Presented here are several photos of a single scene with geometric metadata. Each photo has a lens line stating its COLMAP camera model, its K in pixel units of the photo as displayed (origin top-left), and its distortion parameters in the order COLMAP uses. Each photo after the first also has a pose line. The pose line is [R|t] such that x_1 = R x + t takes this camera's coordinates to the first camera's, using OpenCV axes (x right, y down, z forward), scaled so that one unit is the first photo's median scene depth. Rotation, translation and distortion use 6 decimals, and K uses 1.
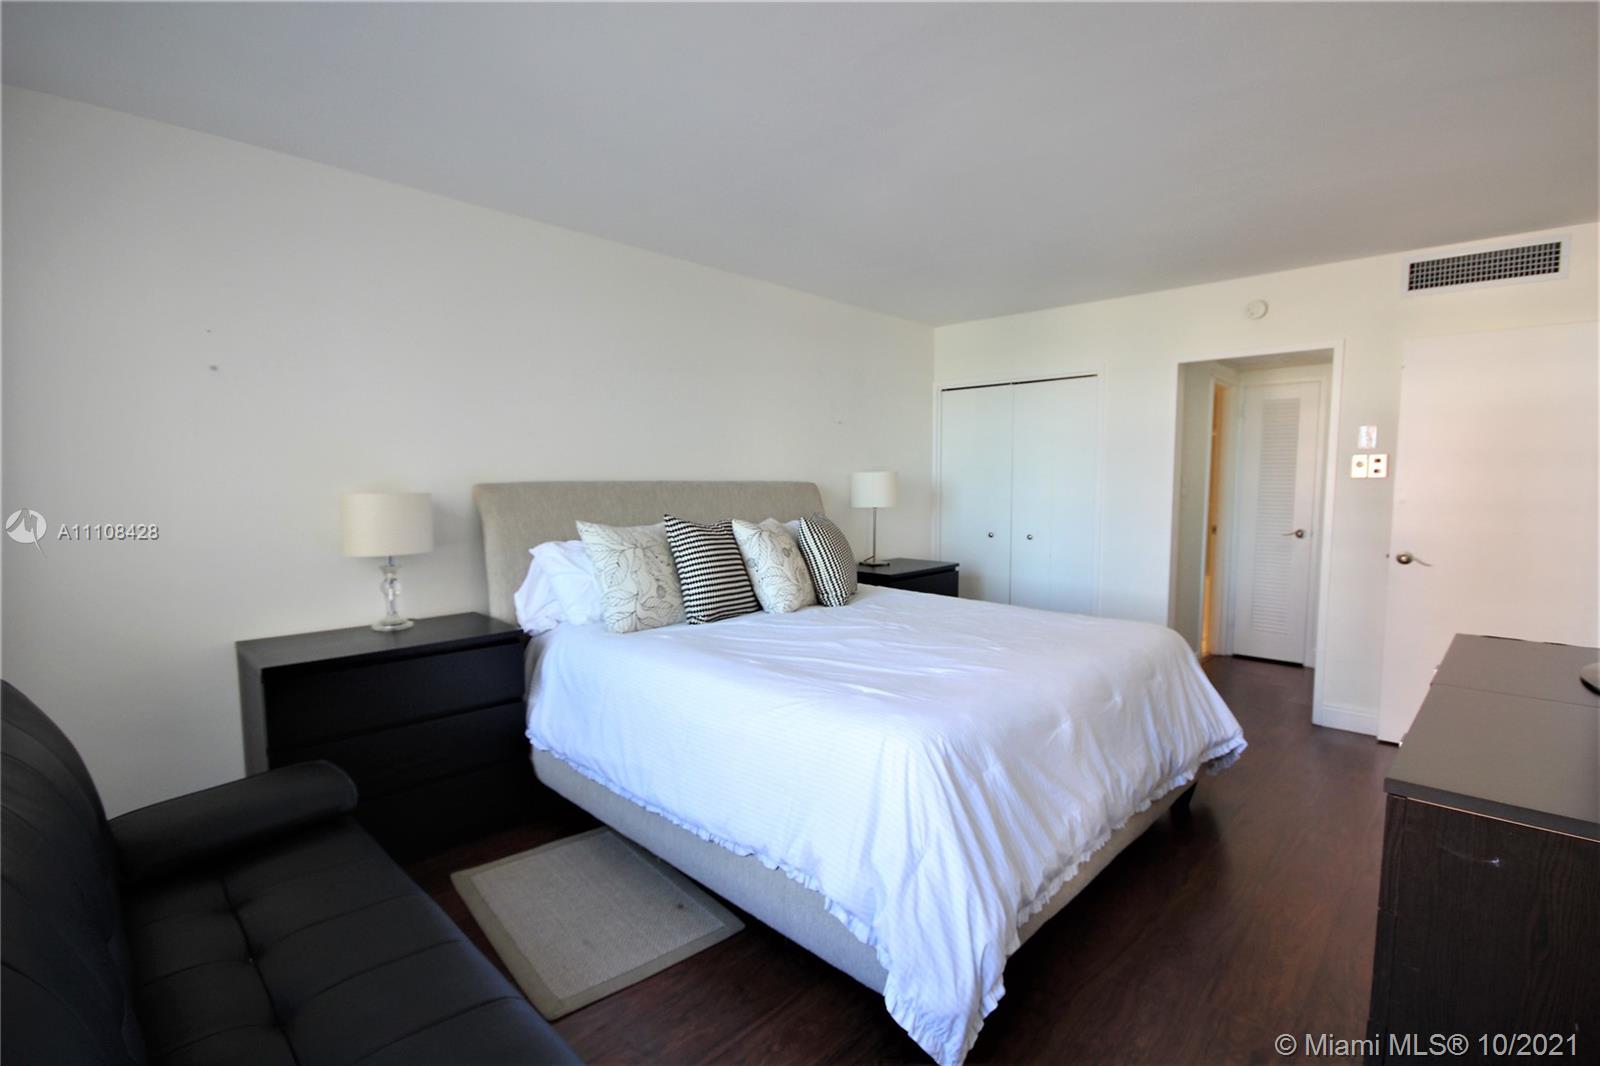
lens RADIAL K [[738.3, 0, 803.5], [0, 738.3, 535.8], [0, 0, 1]] dist [0.003538, 0.000126]
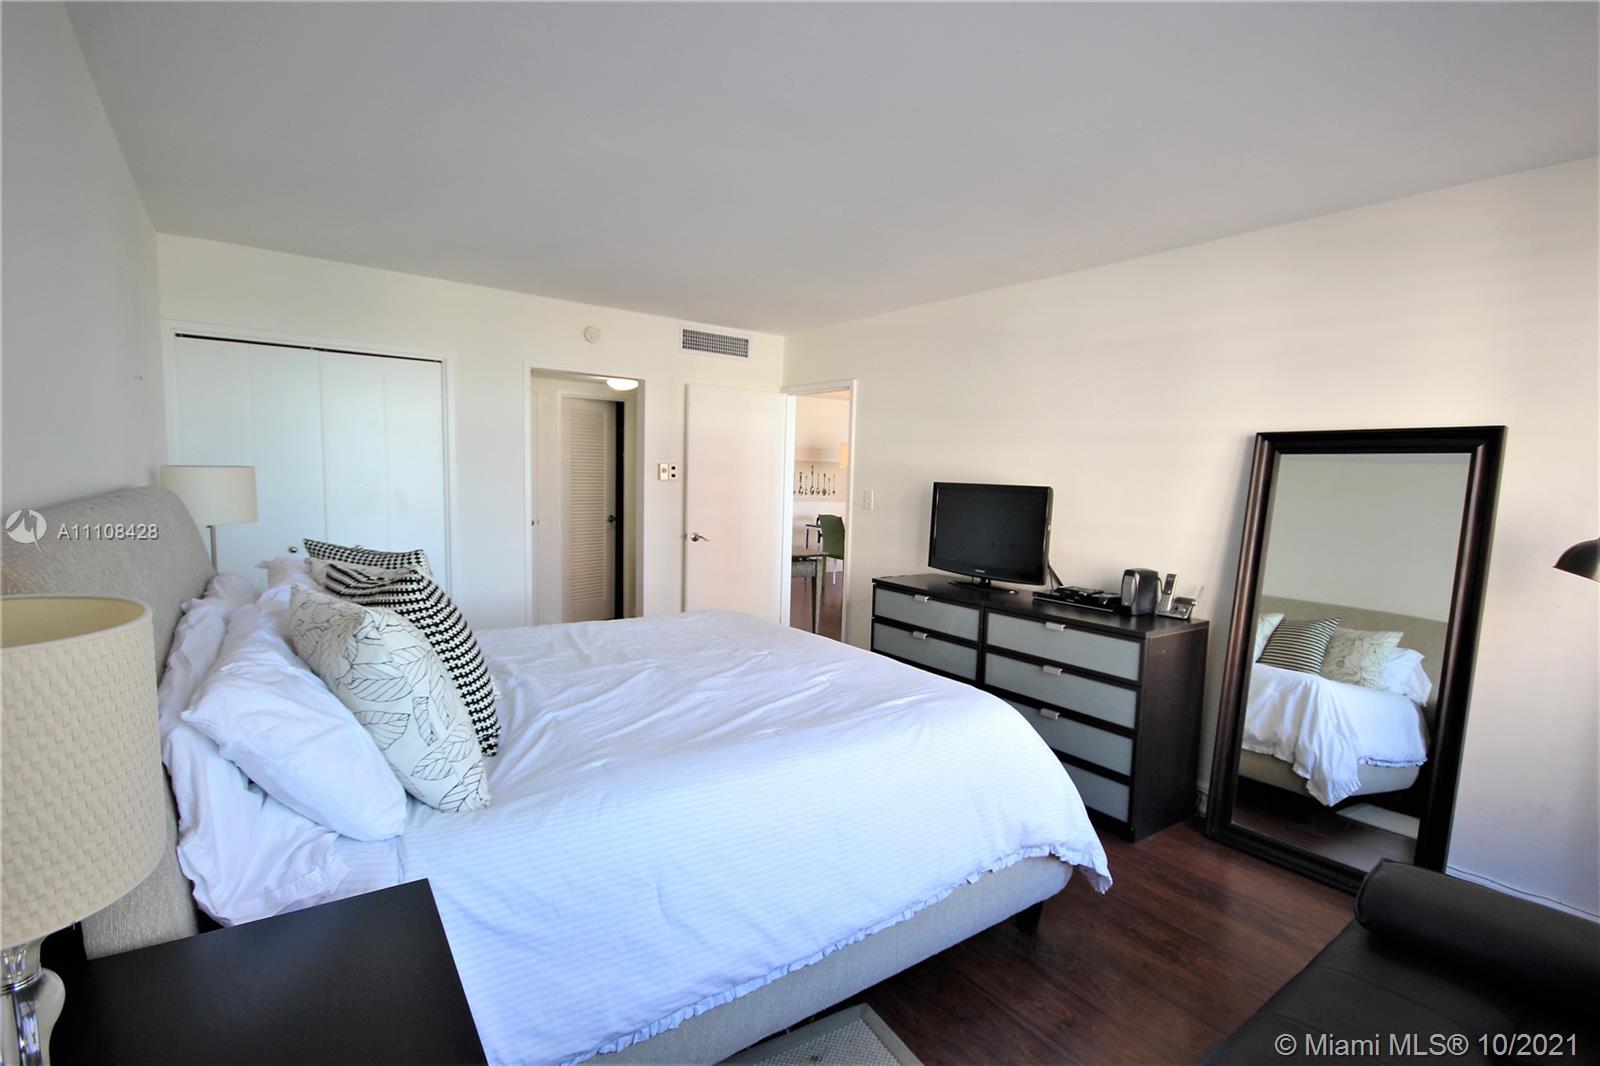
lens RADIAL K [[738.3, 0, 802.8], [0, 738.3, 541.1], [0, 0, 1]] dist [0.003538, 0.000126]
pose [[0.177001, -0.087713, 0.980294, -0.876323], [0.046596, 0.995651, 0.080673, -0.106693], [-0.983107, 0.031399, 0.180319, 0.840589]]
